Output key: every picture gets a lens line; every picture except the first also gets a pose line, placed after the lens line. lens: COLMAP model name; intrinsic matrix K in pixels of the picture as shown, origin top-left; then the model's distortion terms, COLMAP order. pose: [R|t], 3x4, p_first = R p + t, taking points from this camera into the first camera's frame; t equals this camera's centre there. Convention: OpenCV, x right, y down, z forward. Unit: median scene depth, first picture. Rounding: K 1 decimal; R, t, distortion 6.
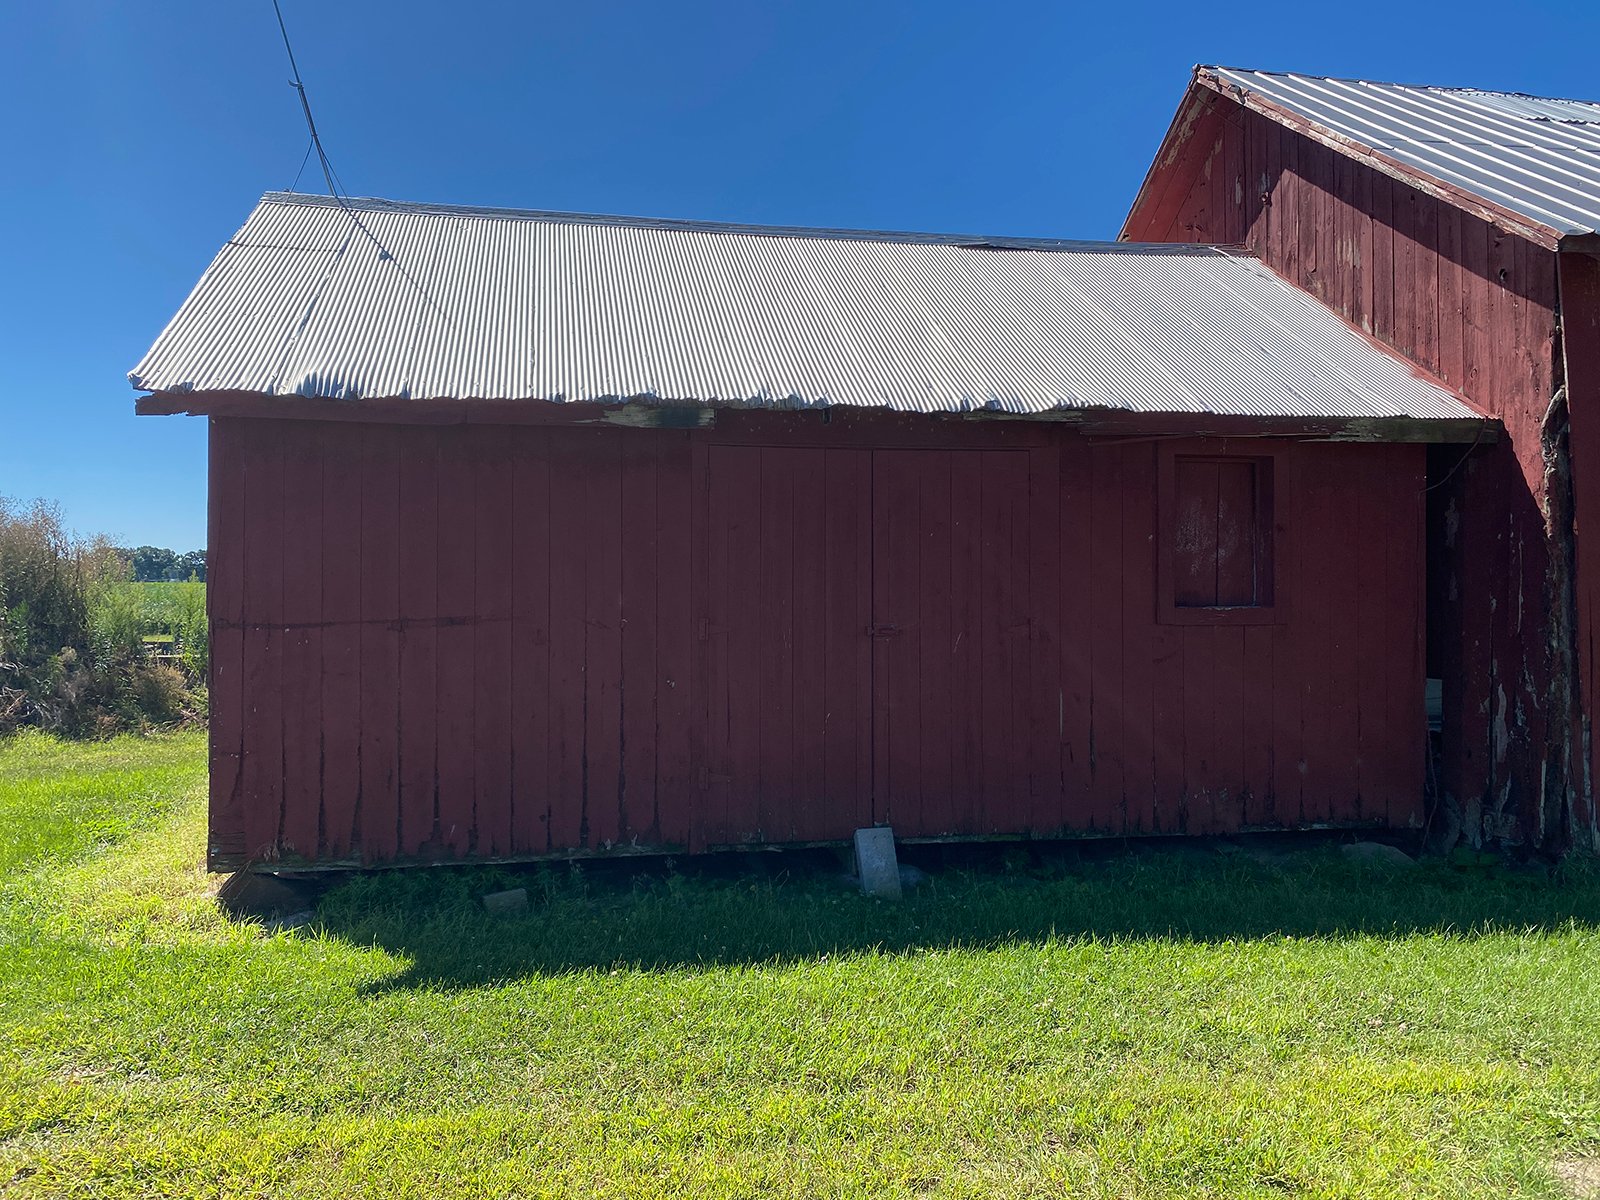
lens RADIAL K [[1227.1, 0, 800.0], [0, 1227.1, 600.0], [0, 0, 1]] dist [0.004059, -0.009386]
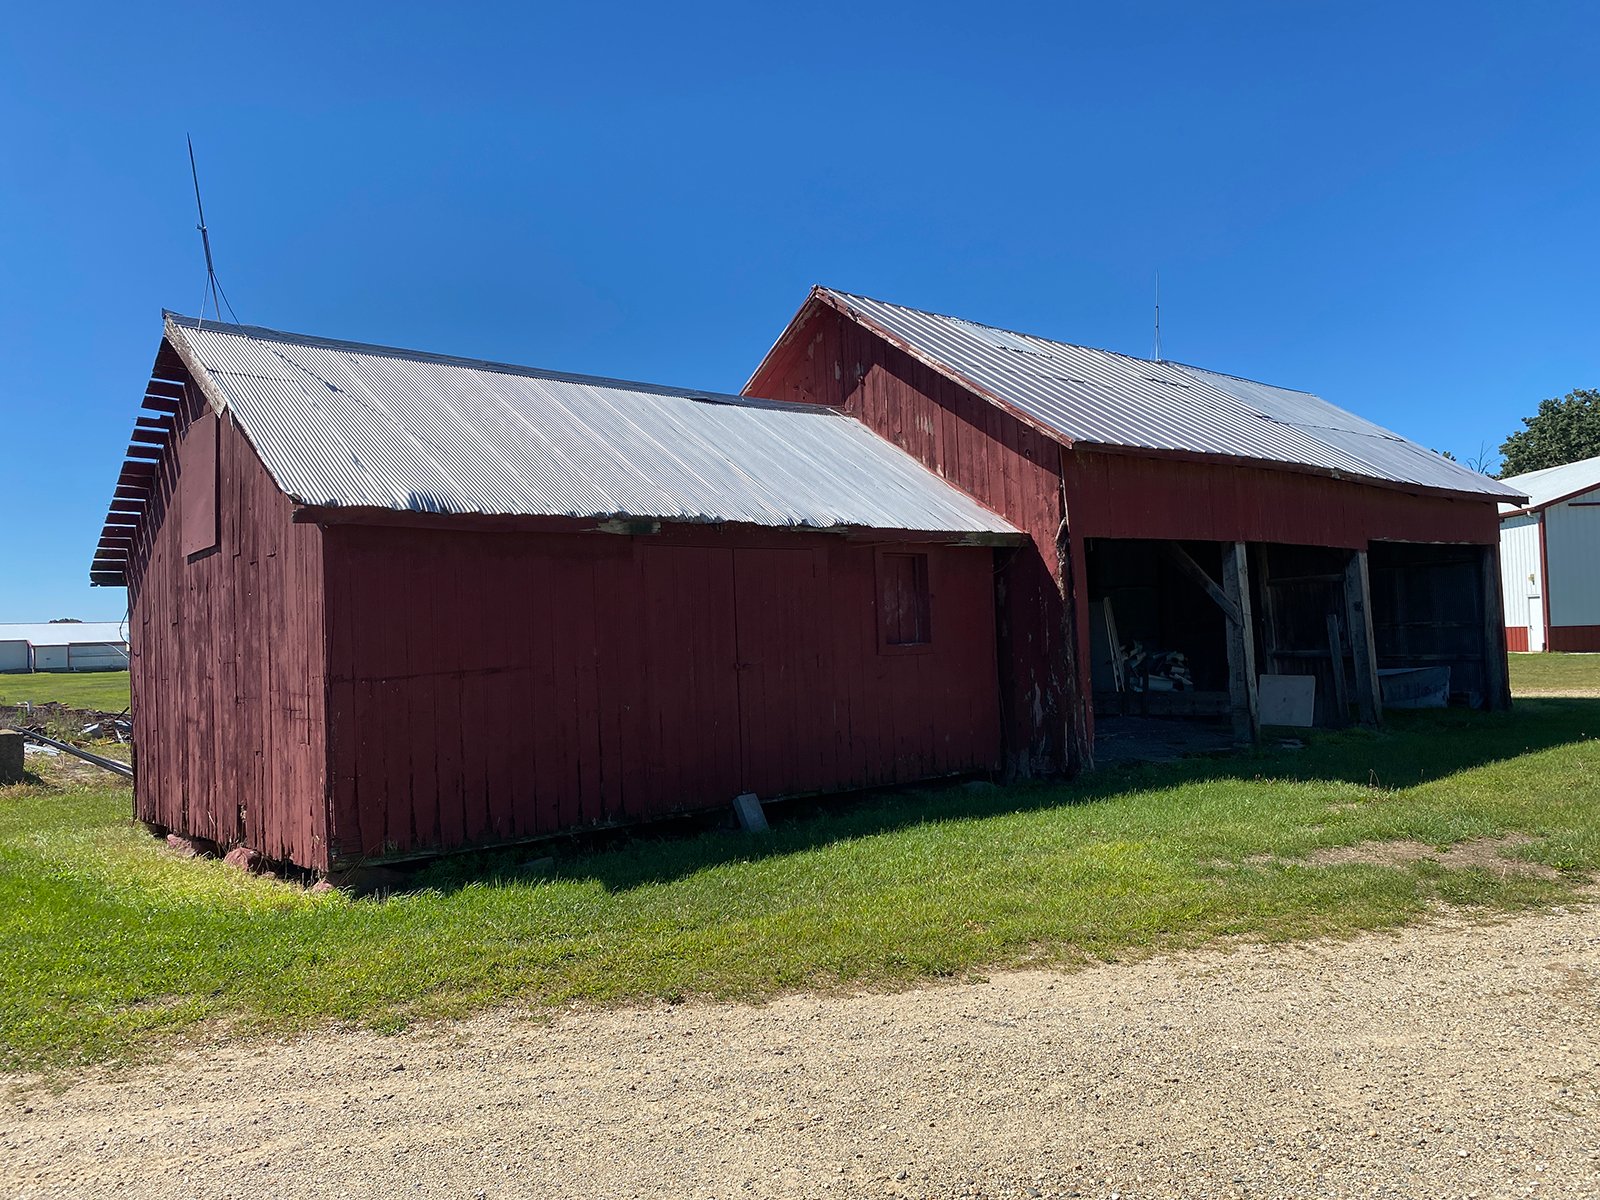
lens RADIAL K [[1206.6, 0, 837.2], [0, 1206.6, 600.6], [0, 0, 1]] dist [0.116893, -0.214708]
pose [[0.846918, -0.013107, 0.531561, -0.600485], [0.038635, 0.998571, -0.036933, 0.003888], [-0.530317, 0.051816, 0.846214, -0.331763]]
